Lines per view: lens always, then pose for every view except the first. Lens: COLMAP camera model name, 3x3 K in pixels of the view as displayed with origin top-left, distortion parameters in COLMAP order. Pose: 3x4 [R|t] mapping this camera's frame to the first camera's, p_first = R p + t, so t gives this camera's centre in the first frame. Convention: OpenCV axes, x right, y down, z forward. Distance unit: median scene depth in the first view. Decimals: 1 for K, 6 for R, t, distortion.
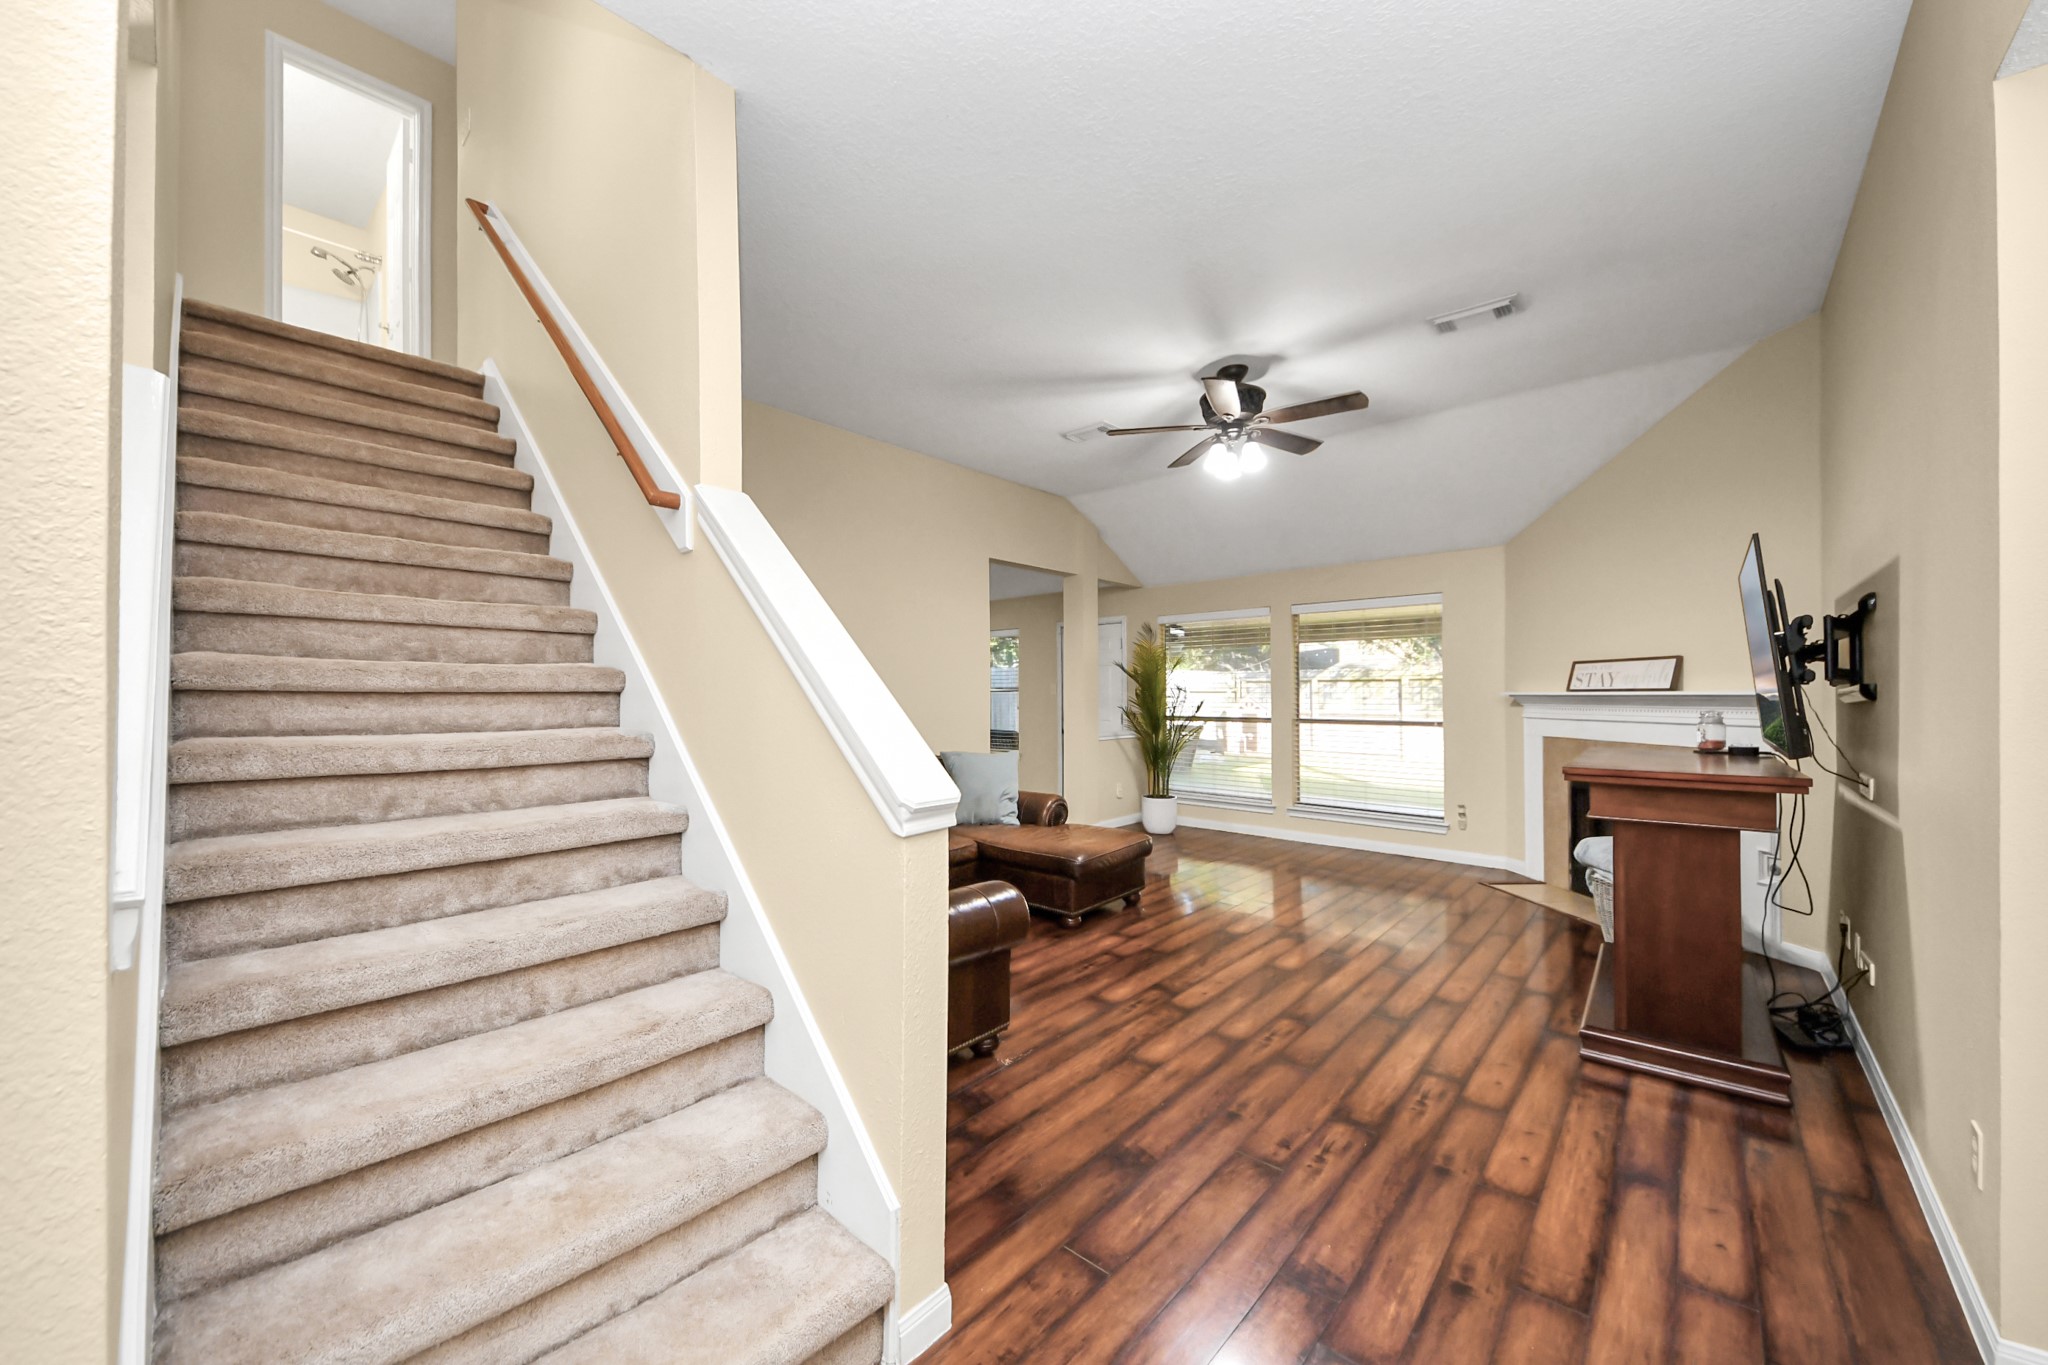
lens RADIAL K [[771.6, 0, 1020.2], [0, 771.6, 687.0], [0, 0, 1]] dist [-0.000291, -0.000244]
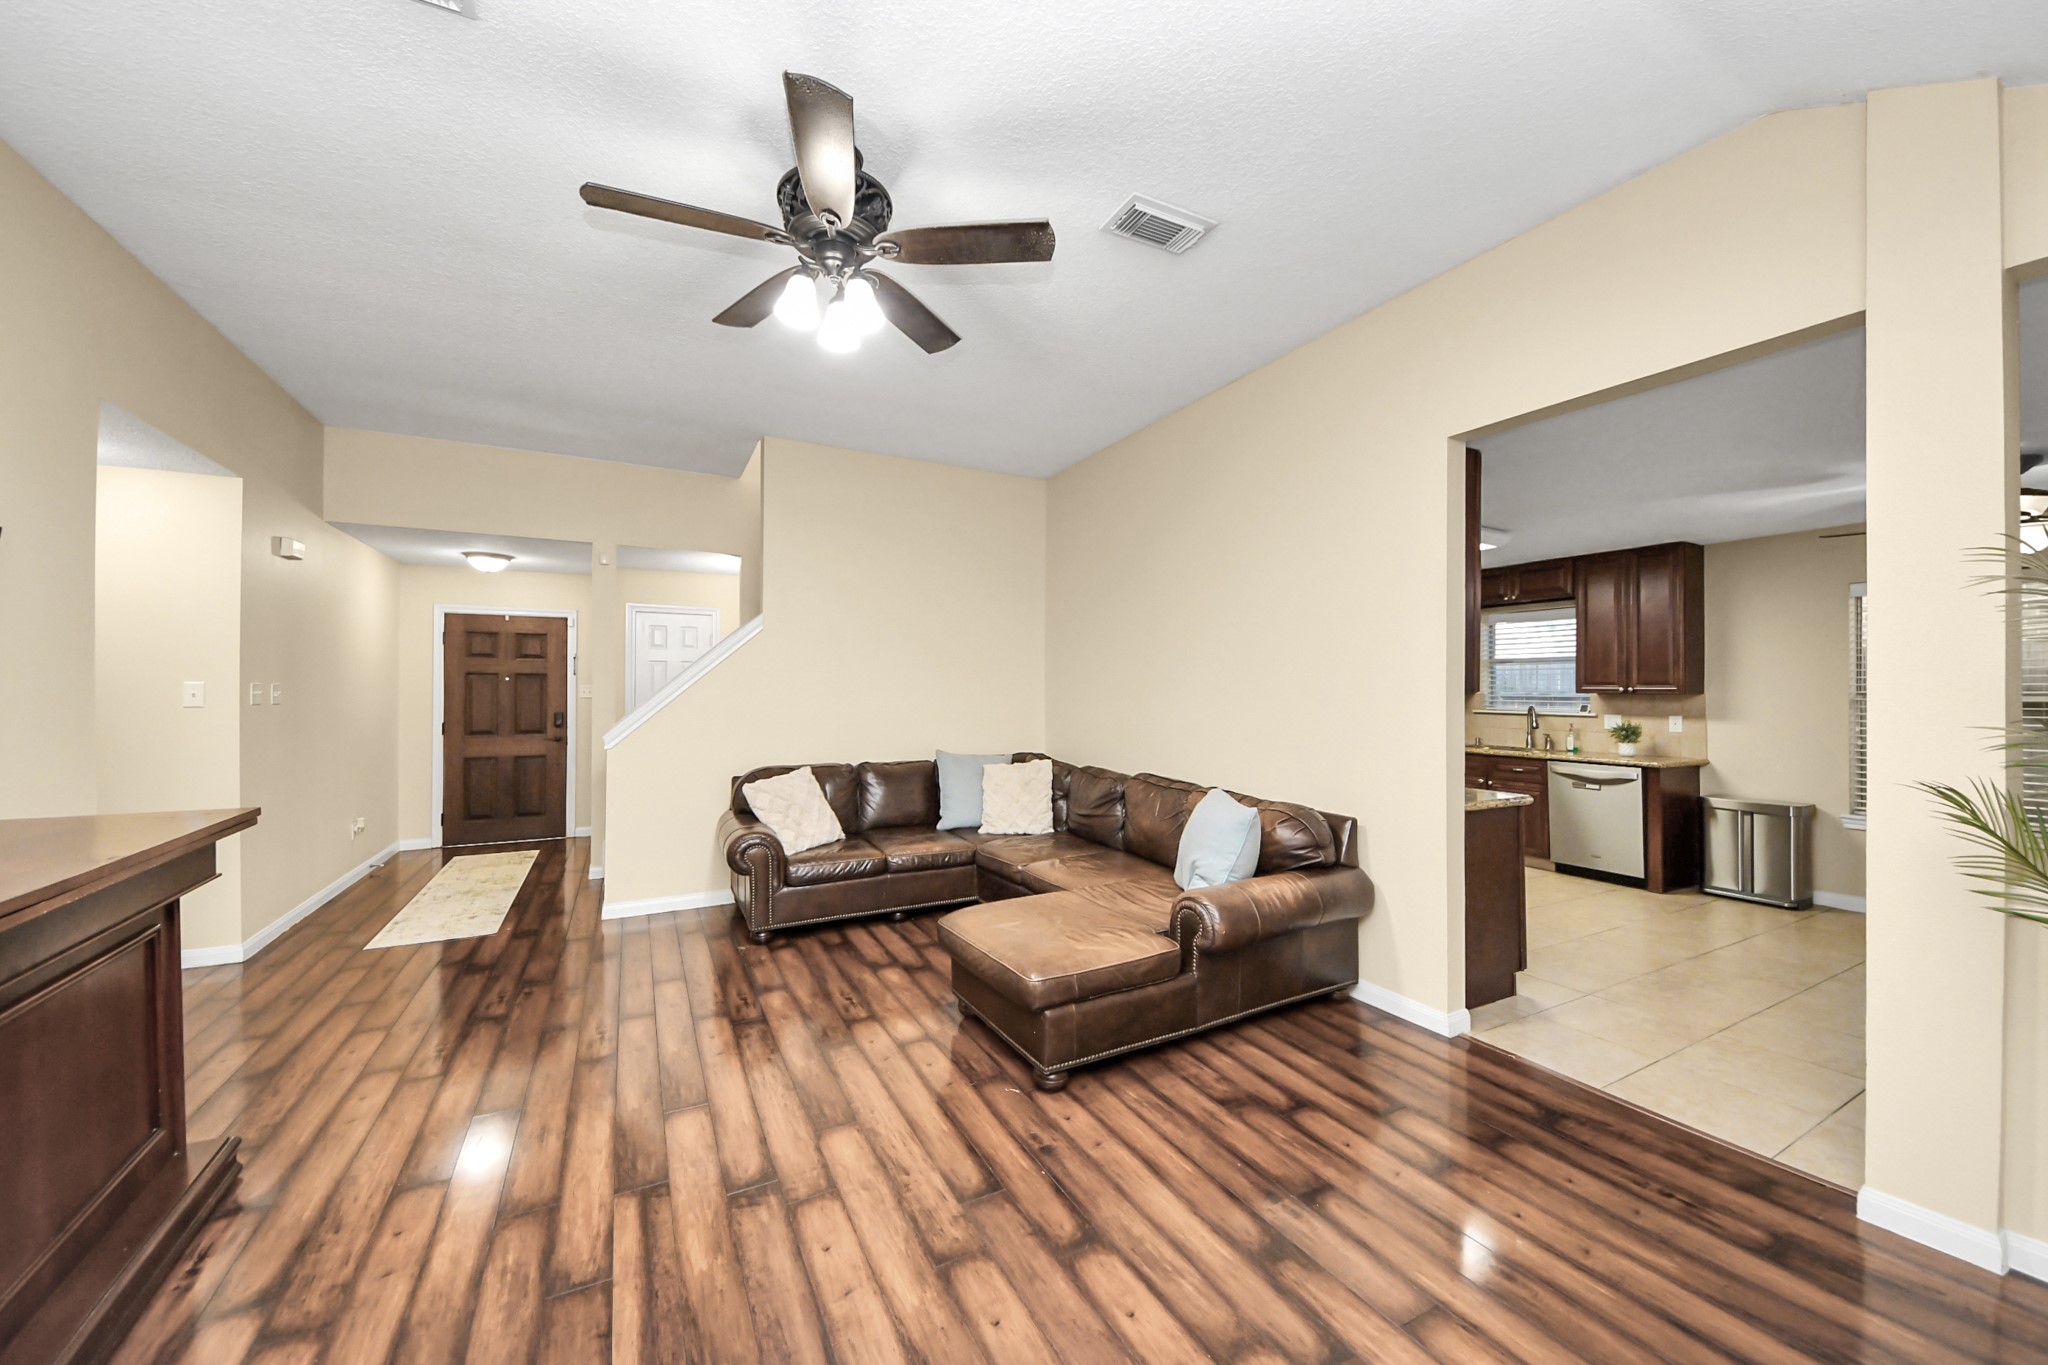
lens RADIAL K [[744.3, 0, 1024.0], [0, 744.3, 682.5], [0, 0, 1]] dist [0.000478, -0.006884]
pose [[-0.356860, 0.007388, -0.934128, 0.771227], [0.004408, 0.999971, 0.006224, -0.024848], [0.934147, -0.001897, -0.356883, 1.376028]]
